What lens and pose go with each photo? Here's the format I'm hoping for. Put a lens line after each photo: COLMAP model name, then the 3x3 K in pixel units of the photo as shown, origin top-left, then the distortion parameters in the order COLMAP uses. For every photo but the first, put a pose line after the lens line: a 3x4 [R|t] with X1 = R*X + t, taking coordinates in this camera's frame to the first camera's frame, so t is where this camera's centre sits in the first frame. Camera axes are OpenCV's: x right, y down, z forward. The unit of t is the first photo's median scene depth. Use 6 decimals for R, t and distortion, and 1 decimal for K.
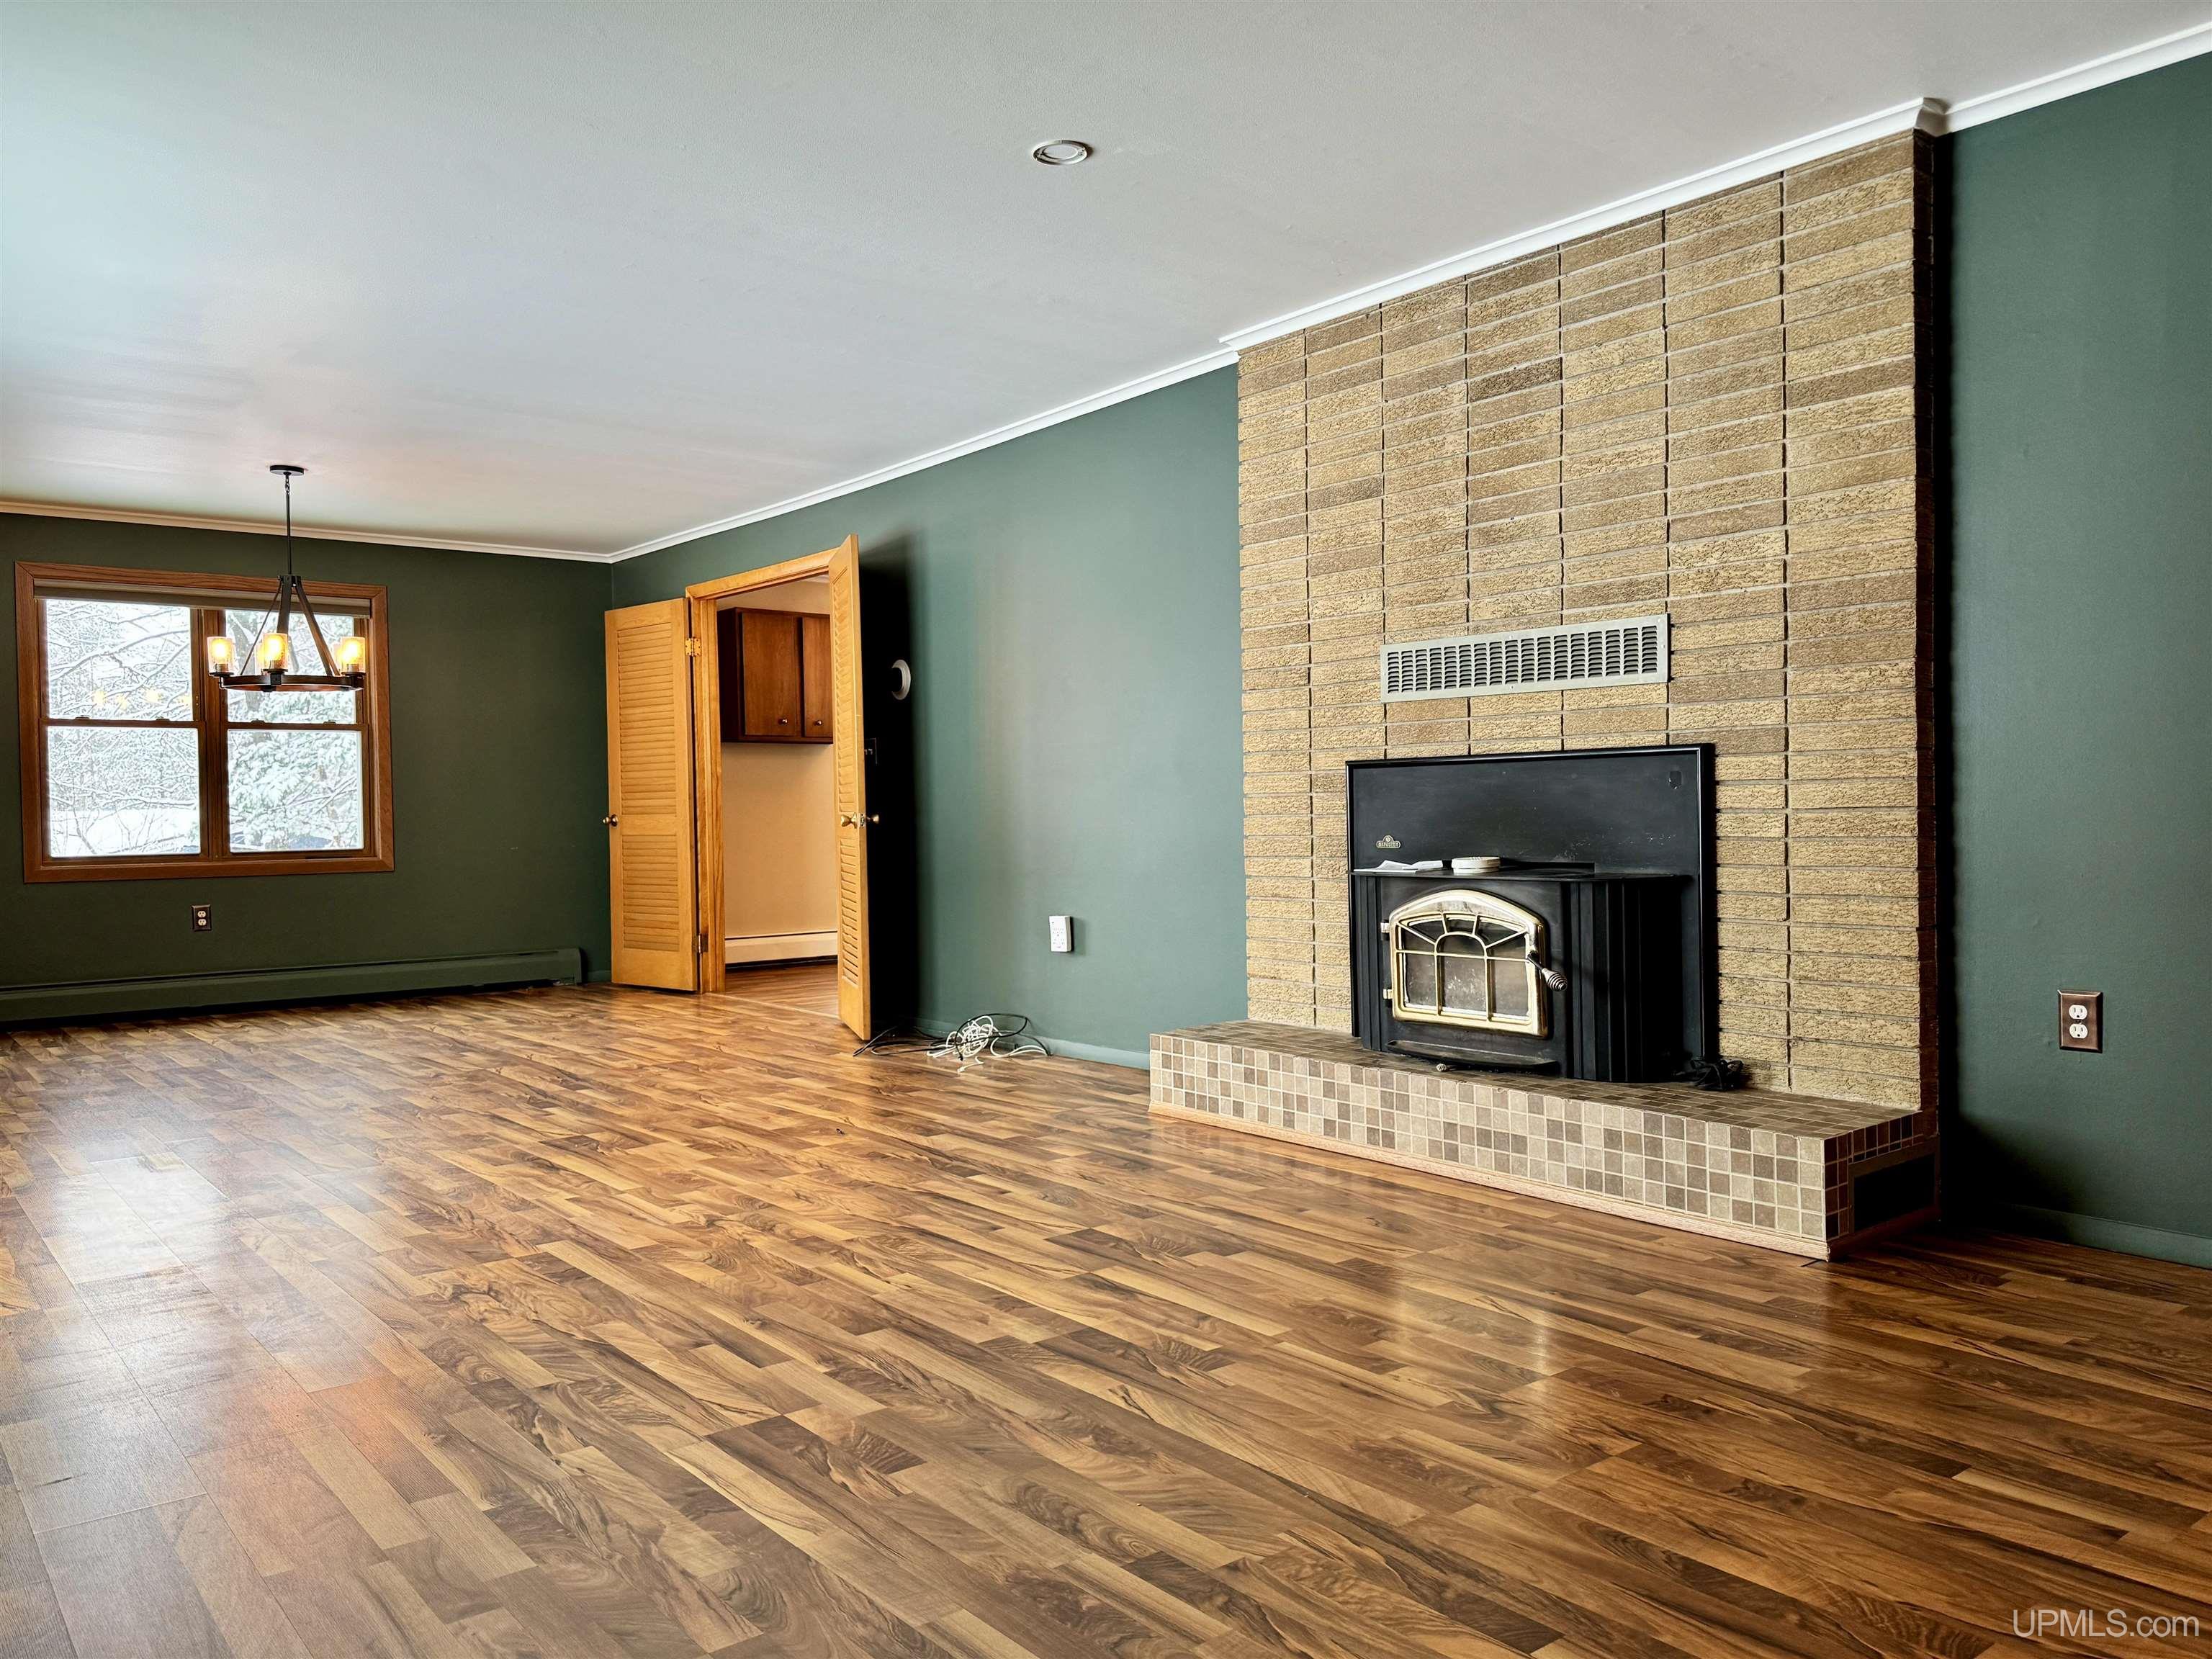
lens RADIAL K [[1615.6, 0, 1106.0], [0, 1615.6, 829.5], [0, 0, 1]] dist [0.004495, 0.000430]
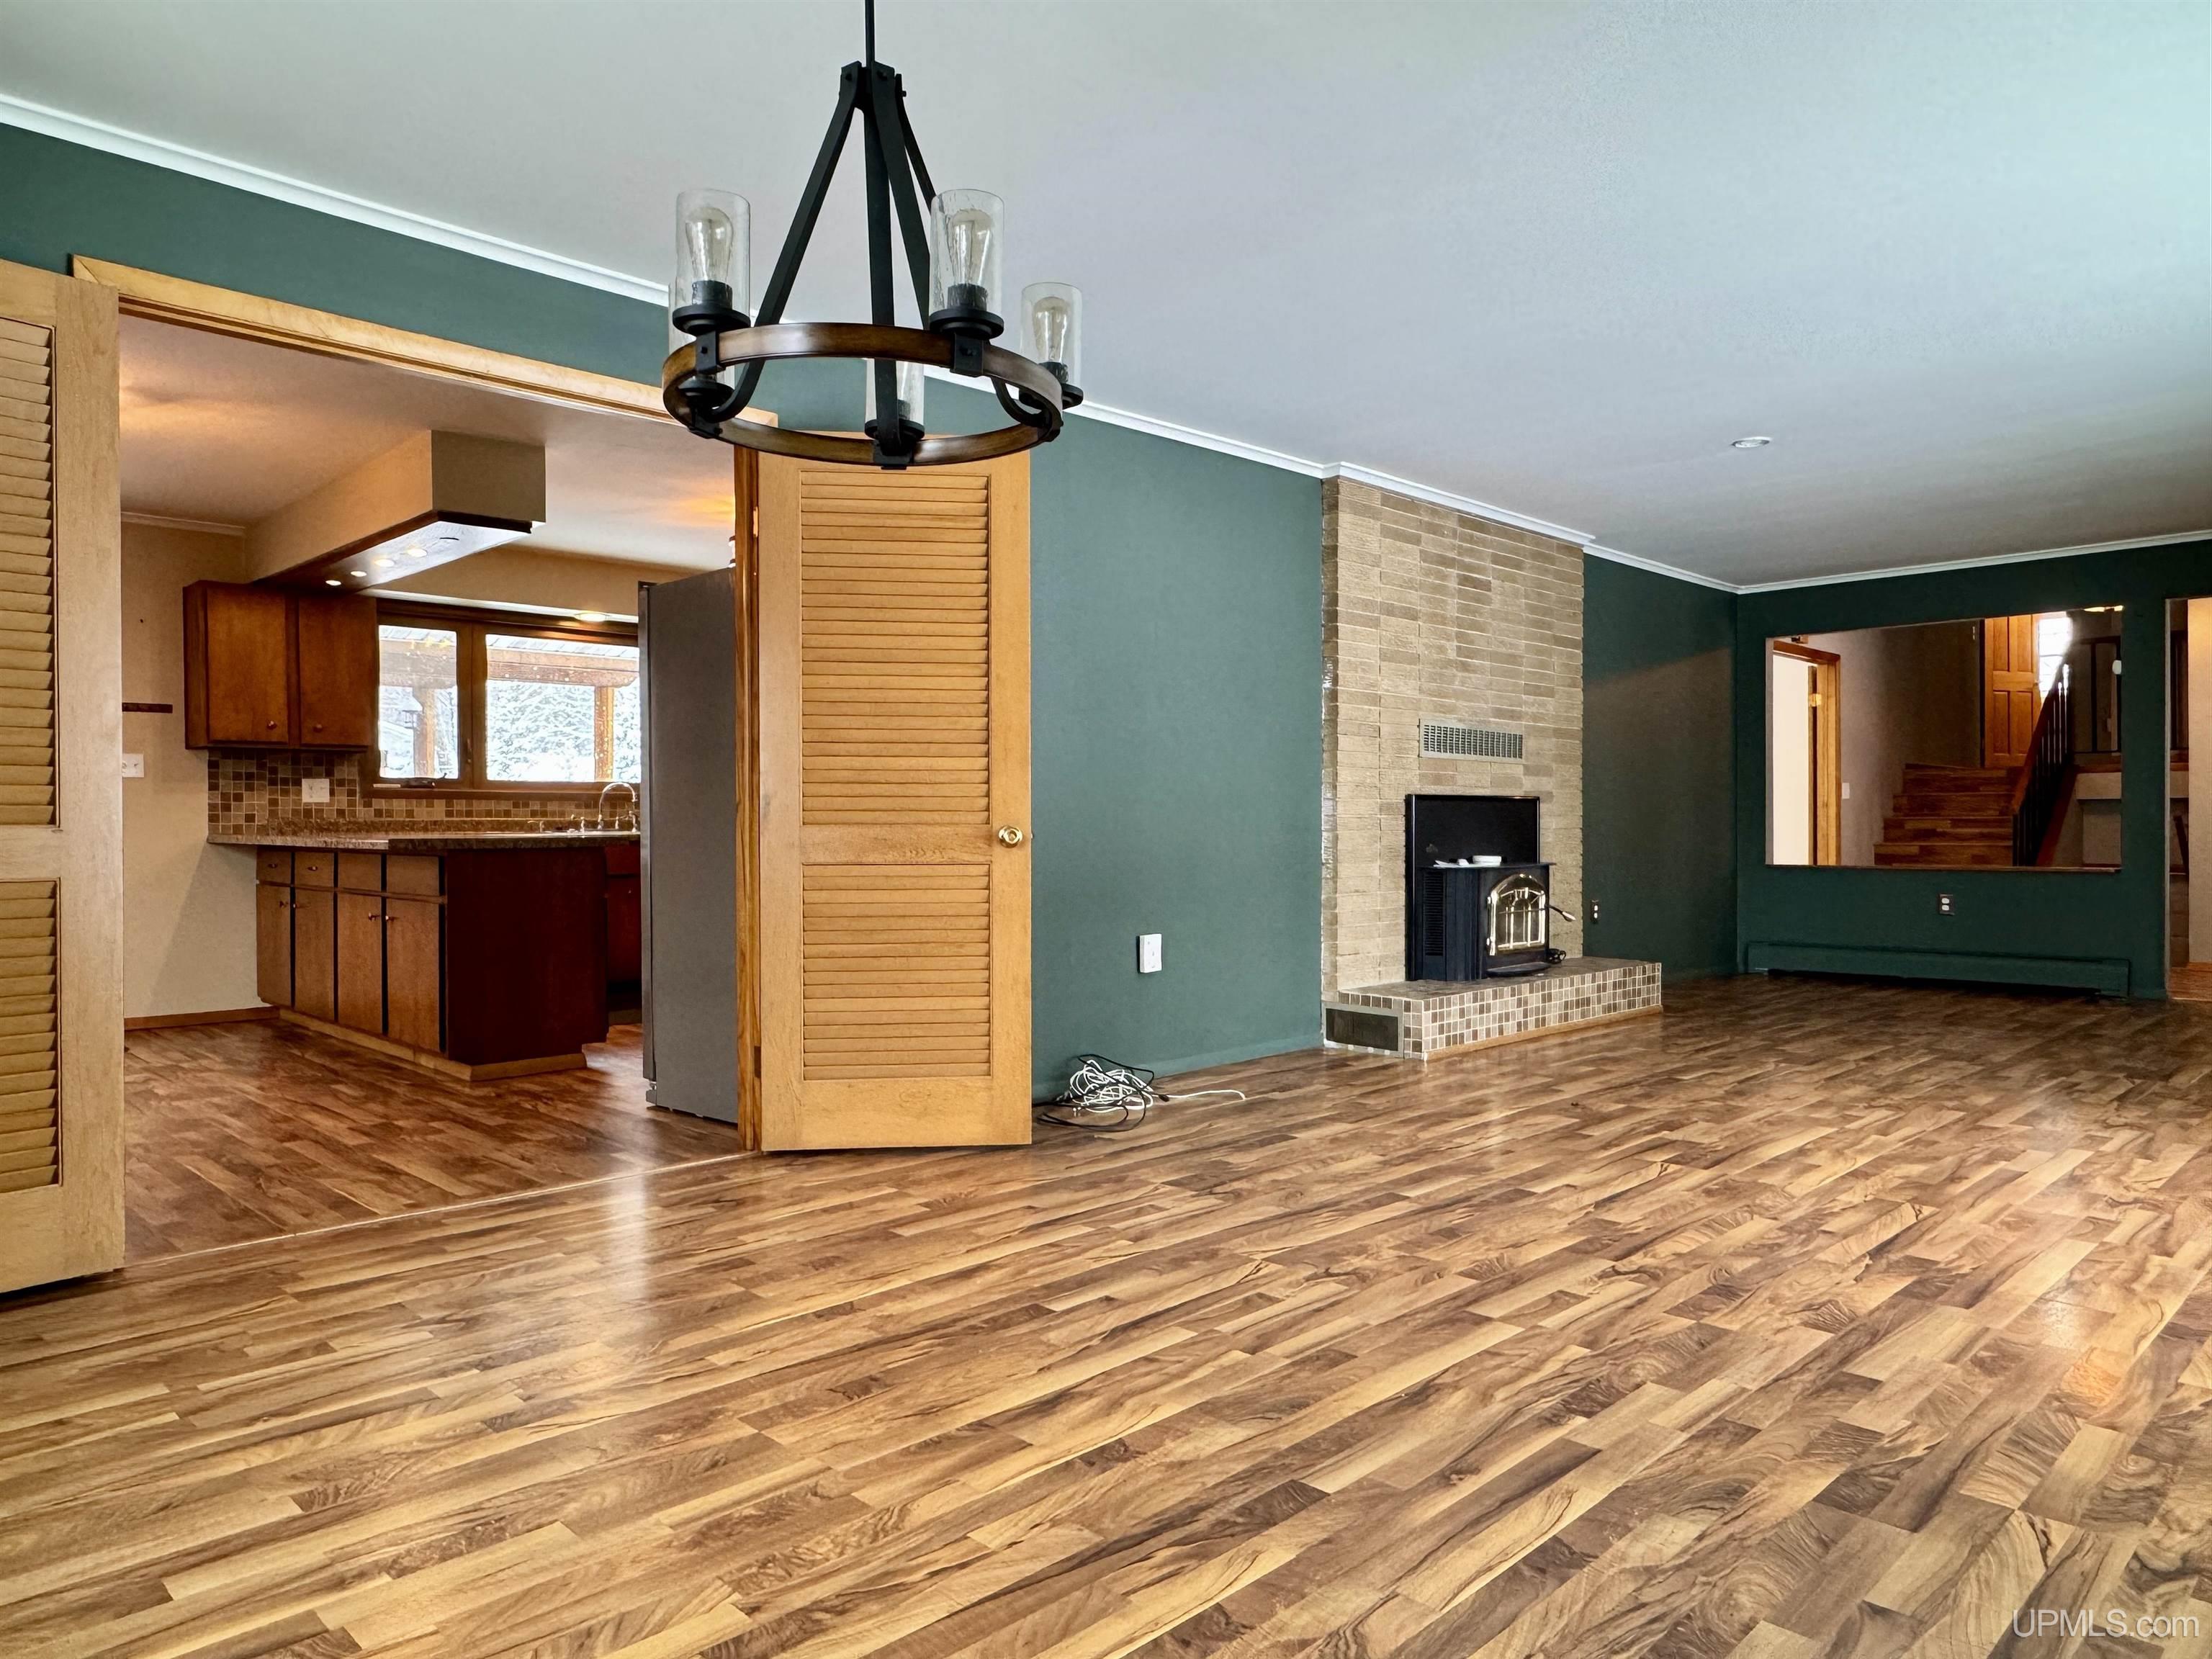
lens RADIAL K [[1438.8, 0, 1106.0], [0, 1438.8, 829.5], [0, 0, 1]] dist [0.004226, 0.002200]
pose [[-0.098766, 0.016976, 0.994966, -1.232527], [0.024697, 0.999588, -0.014604, 0.001641], [-0.994804, 0.023130, -0.099145, 1.541194]]
